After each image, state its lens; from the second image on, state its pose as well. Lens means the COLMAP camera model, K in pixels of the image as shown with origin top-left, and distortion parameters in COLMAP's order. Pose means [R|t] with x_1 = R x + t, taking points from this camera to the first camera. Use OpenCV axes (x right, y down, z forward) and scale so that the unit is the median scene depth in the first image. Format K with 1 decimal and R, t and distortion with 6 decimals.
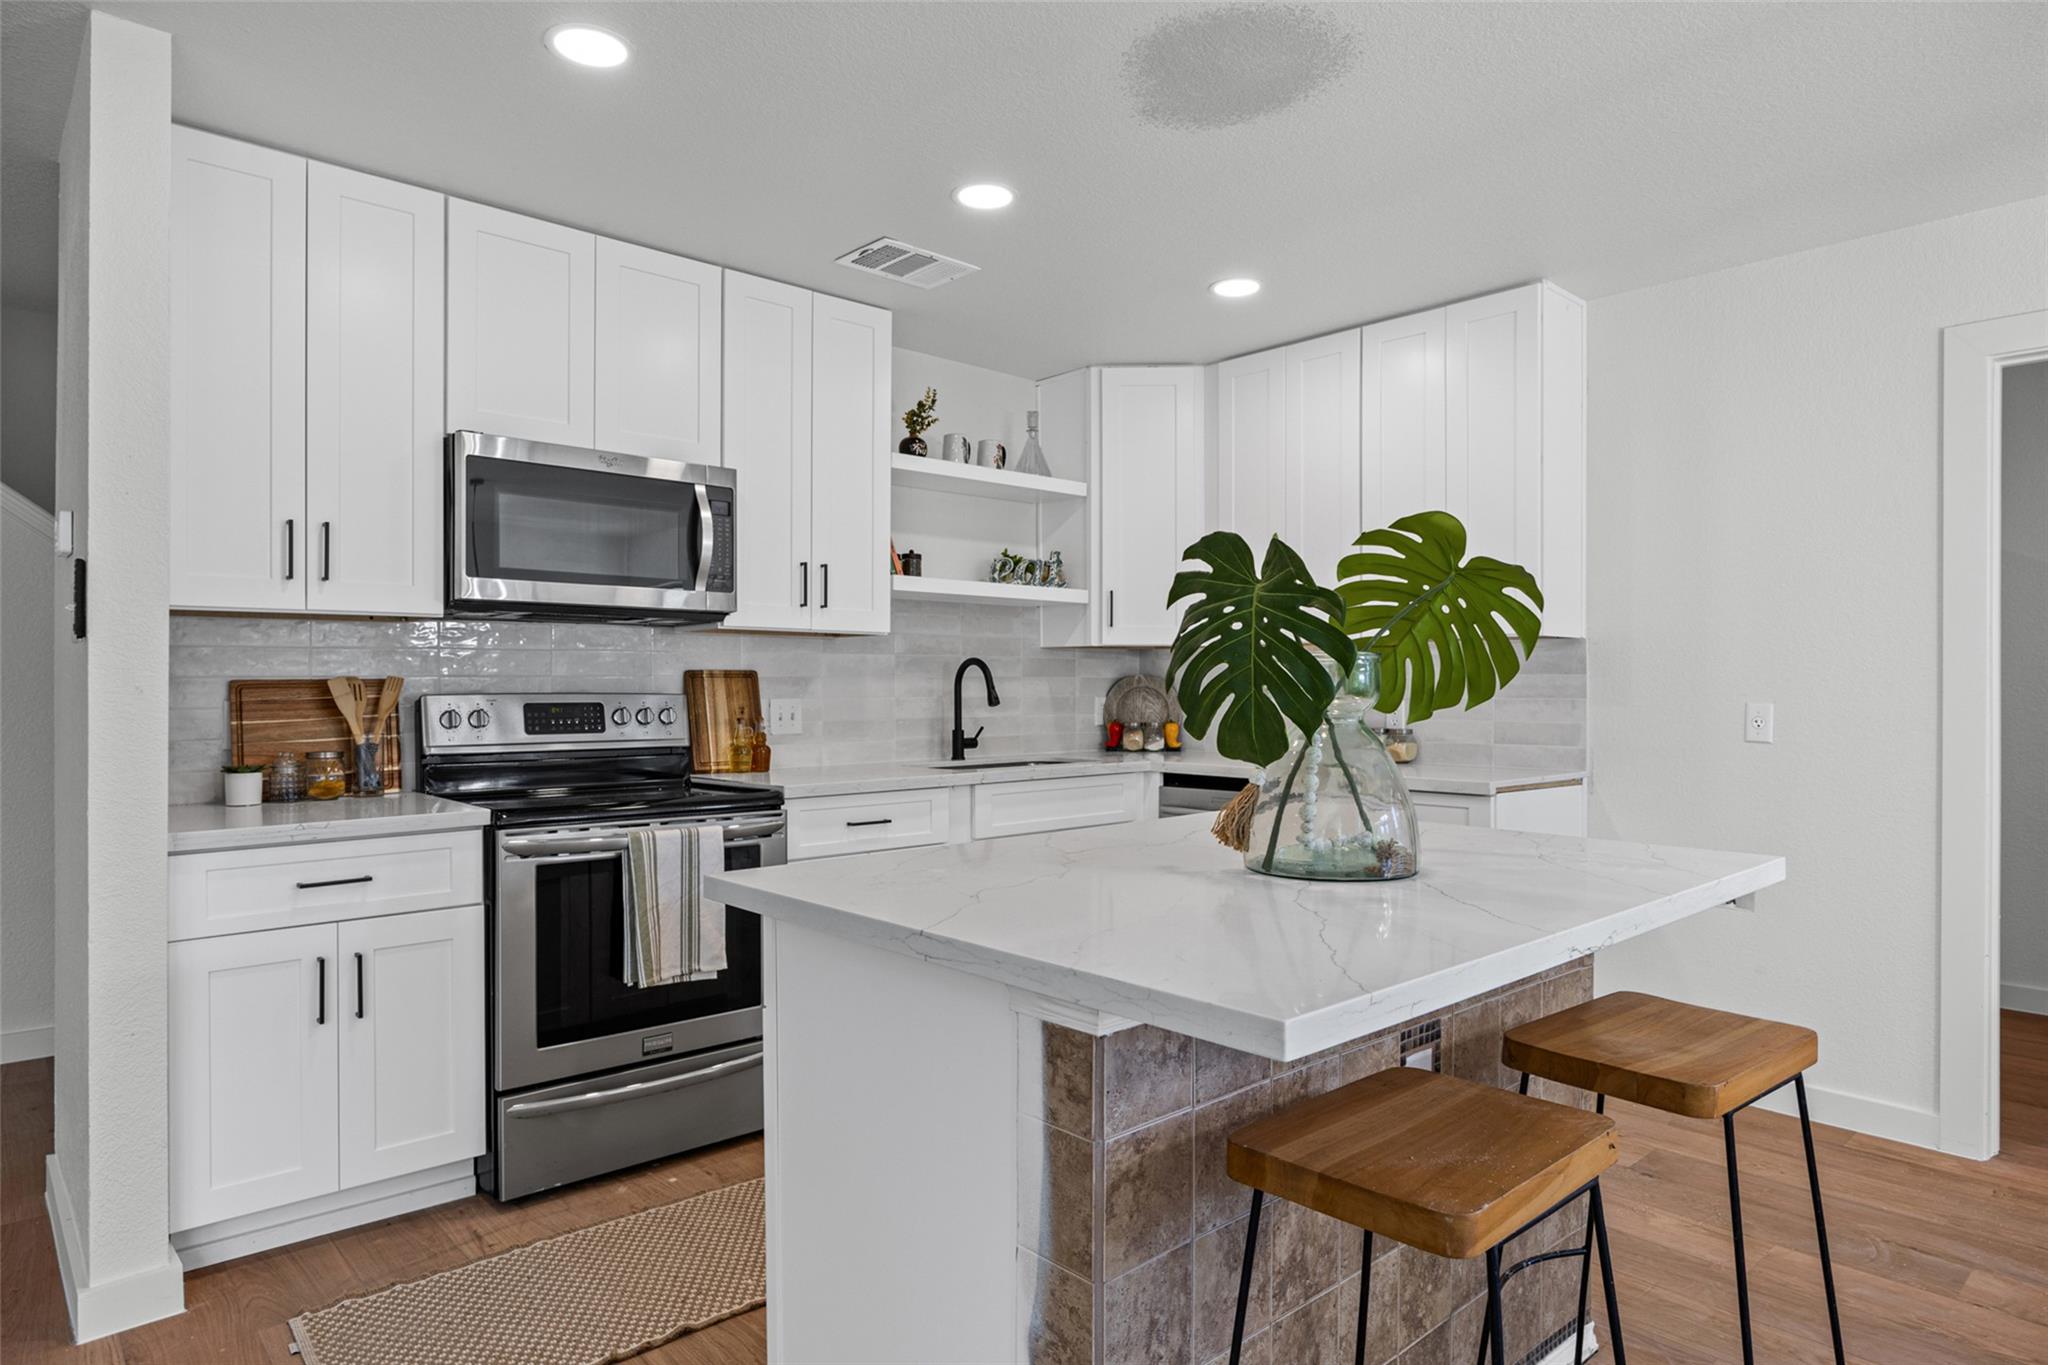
lens RADIAL K [[1172.4, 0, 1020.7], [0, 1172.4, 686.2], [0, 0, 1]] dist [-0.003532, -0.001163]
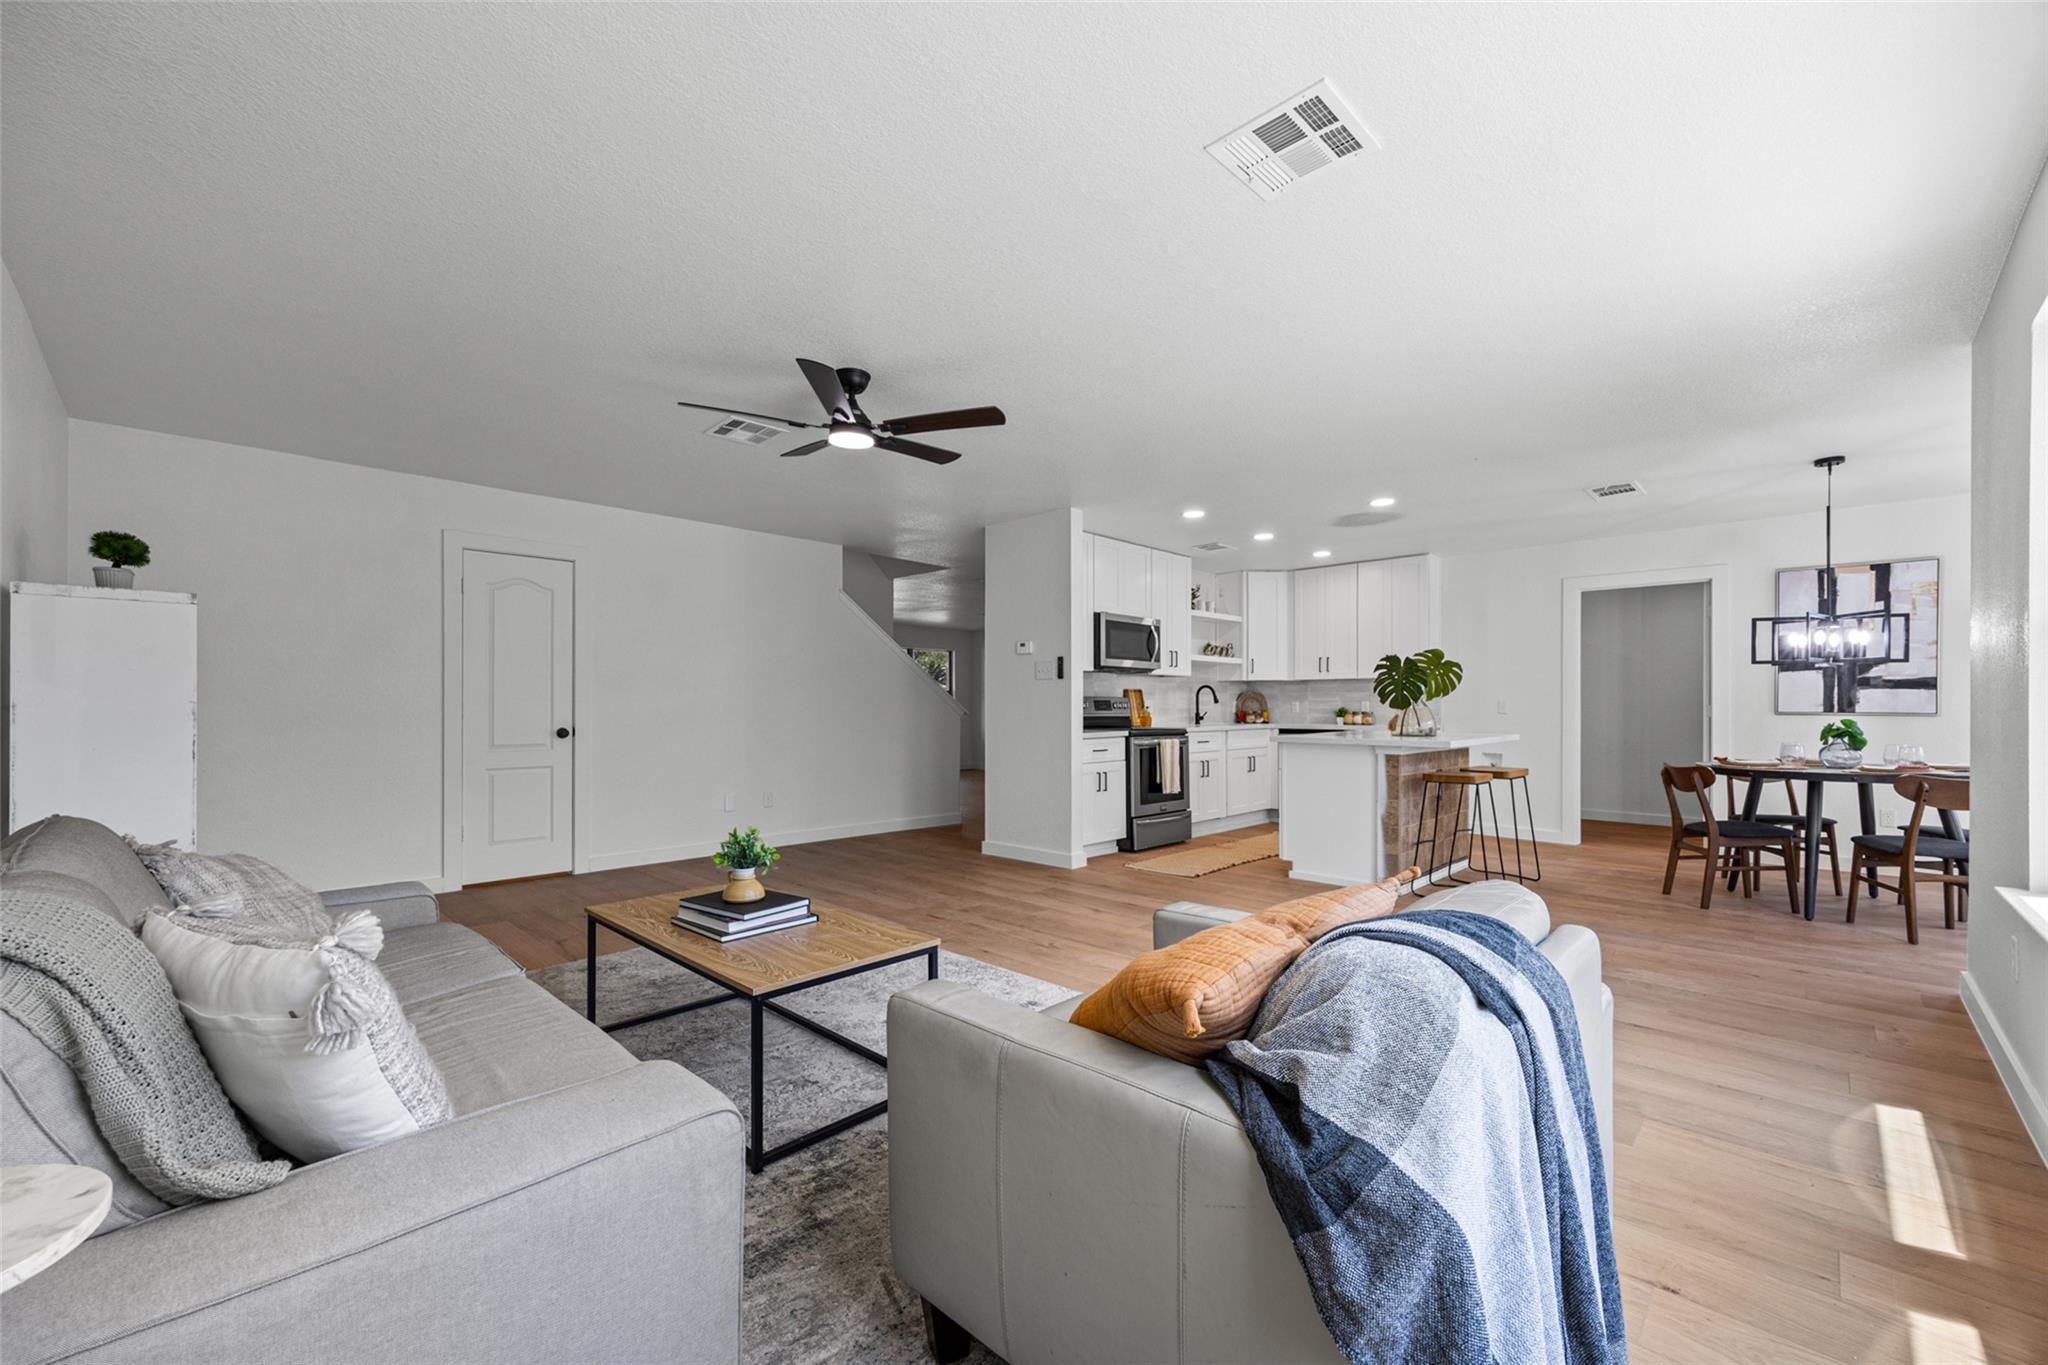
lens RADIAL K [[792.1, 0, 1012.3], [0, 792.1, 702.4], [0, 0, 1]] dist [-0.006354, 0.000298]
pose [[0.999305, 0.000685, 0.037258, -0.612358], [-0.000583, 0.999996, -0.002748, 0.022624], [-0.037260, 0.002724, 0.999302, -0.848453]]
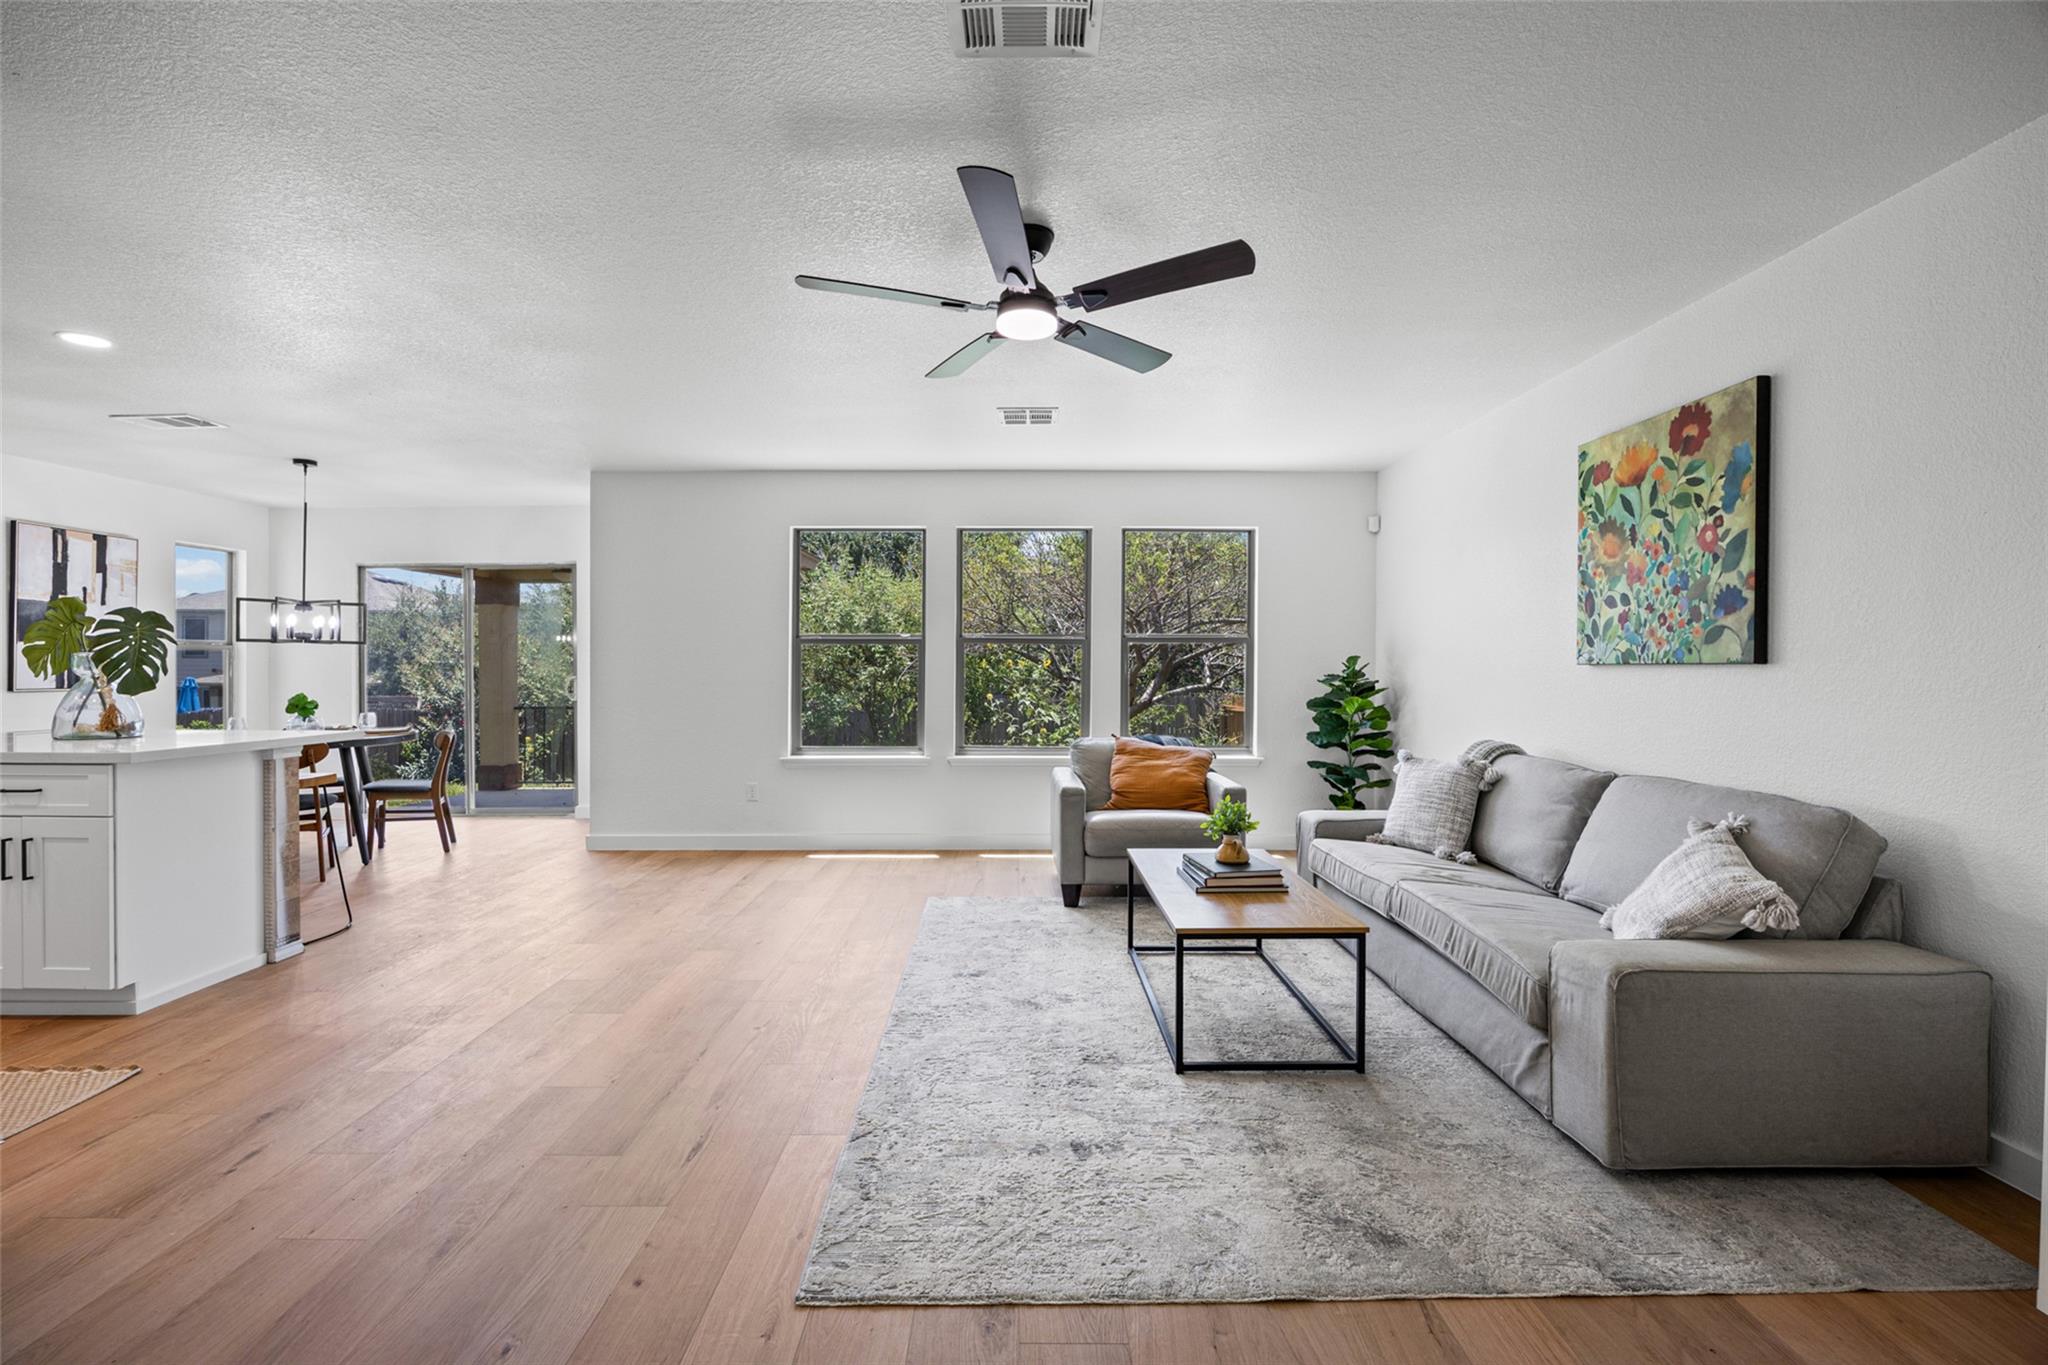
lens RADIAL K [[901.2, 0, 1032.8], [0, 901.2, 680.8], [0, 0, 1]] dist [-0.011445, -0.000445]
pose [[-0.740668, -0.009355, 0.671806, -1.227151], [-0.004332, 0.999949, 0.009148, 0.002953], [-0.671857, 0.003865, -0.740671, 0.521253]]
